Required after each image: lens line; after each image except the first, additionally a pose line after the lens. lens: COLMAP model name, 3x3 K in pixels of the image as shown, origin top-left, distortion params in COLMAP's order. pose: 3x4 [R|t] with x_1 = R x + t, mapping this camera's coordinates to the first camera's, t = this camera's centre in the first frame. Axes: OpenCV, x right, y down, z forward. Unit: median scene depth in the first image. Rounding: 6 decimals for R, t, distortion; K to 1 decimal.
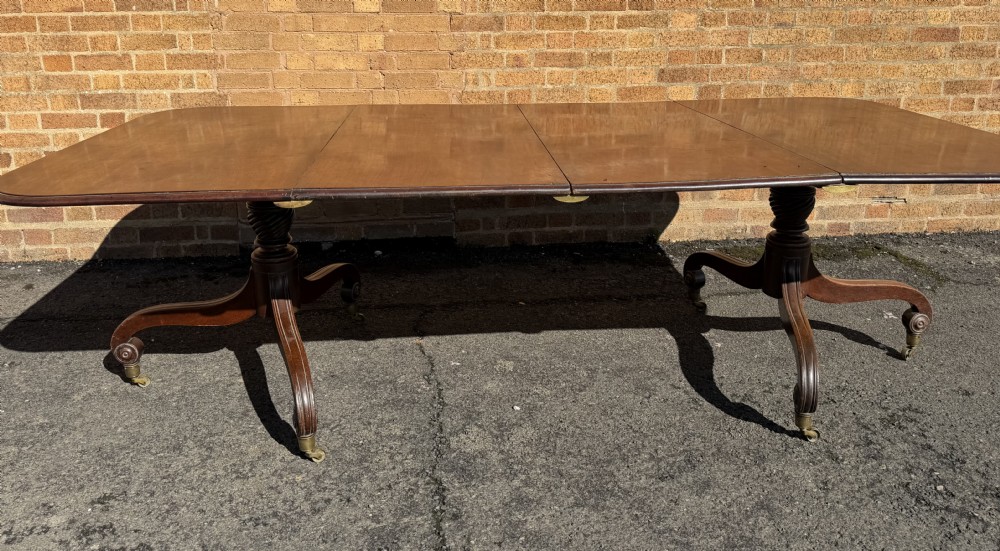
lens RADIAL K [[773.7, 0, 505.0], [0, 773.7, 181.3], [0, 0, 1]] dist [0.153109, -0.291674]
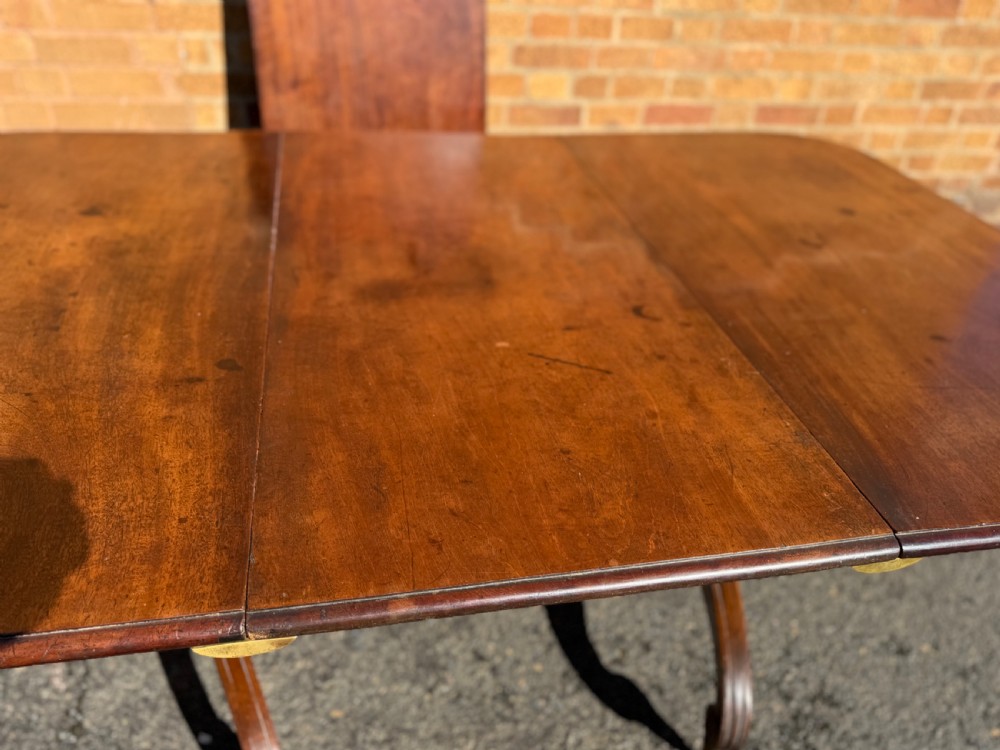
lens RADIAL K [[778.1, 0, 498.4], [0, 778.1, 376.4], [0, 0, 1]] dist [0.002659, -0.005663]
pose [[0.991893, -0.008360, 0.126801, 0.107143], [-0.037778, 0.933321, 0.357050, -0.121633], [-0.121331, -0.358946, 0.925439, 0.344339]]
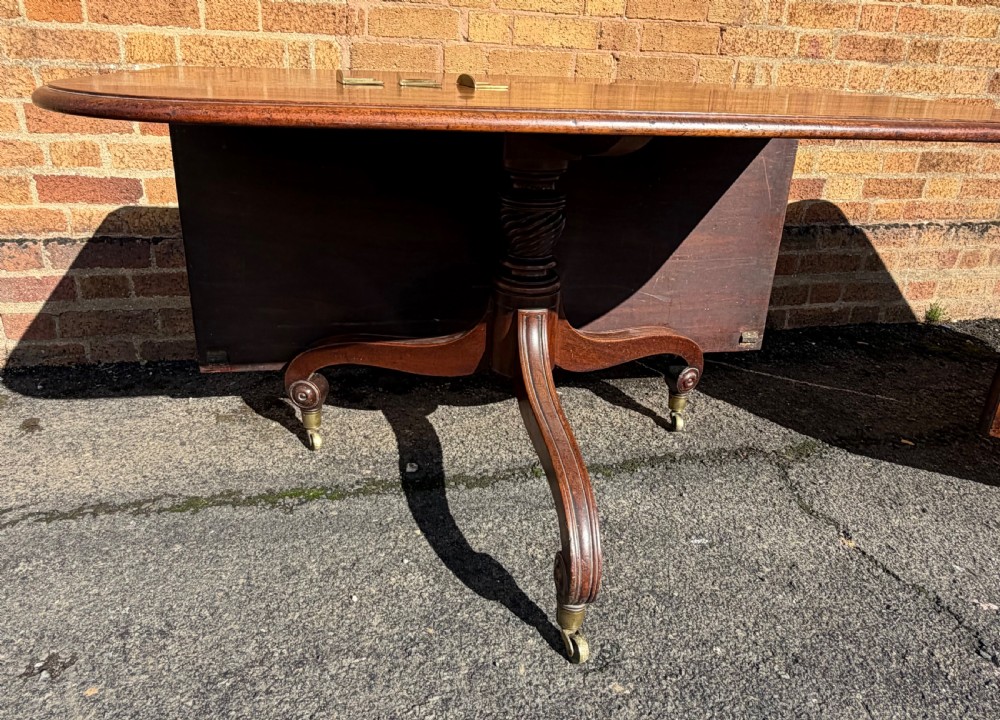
lens RADIAL K [[686.9, 0, 500.1], [0, 686.9, 311.8], [0, 0, 1]] dist [-0.000166, 0.000015]
pose [[0.989854, -0.005291, 0.141987, -0.322746], [-0.012163, 0.992483, 0.121779, -0.005244], [-0.141564, -0.122271, 0.982349, 0.459956]]
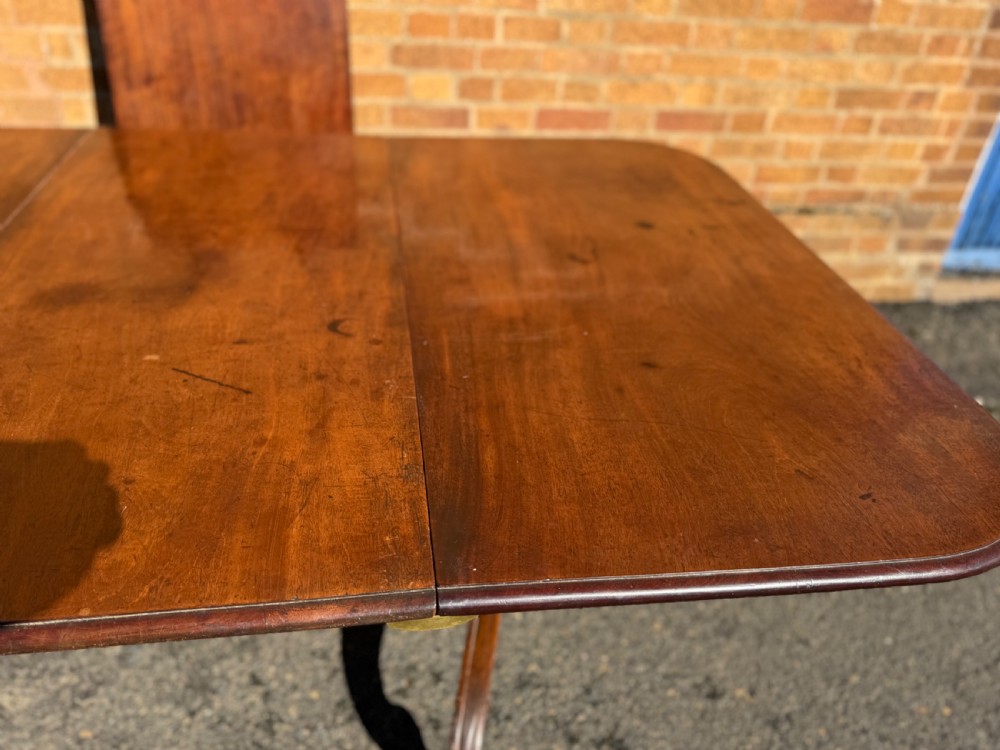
lens RADIAL K [[776.7, 0, 497.9], [0, 776.7, 372.2], [0, 0, 1]] dist [0.026475, -0.043203]
pose [[0.995885, 0.024457, 0.087269, 0.239172], [-0.053758, 0.934624, 0.351550, -0.126524], [-0.072966, -0.354794, 0.932093, 0.352970]]
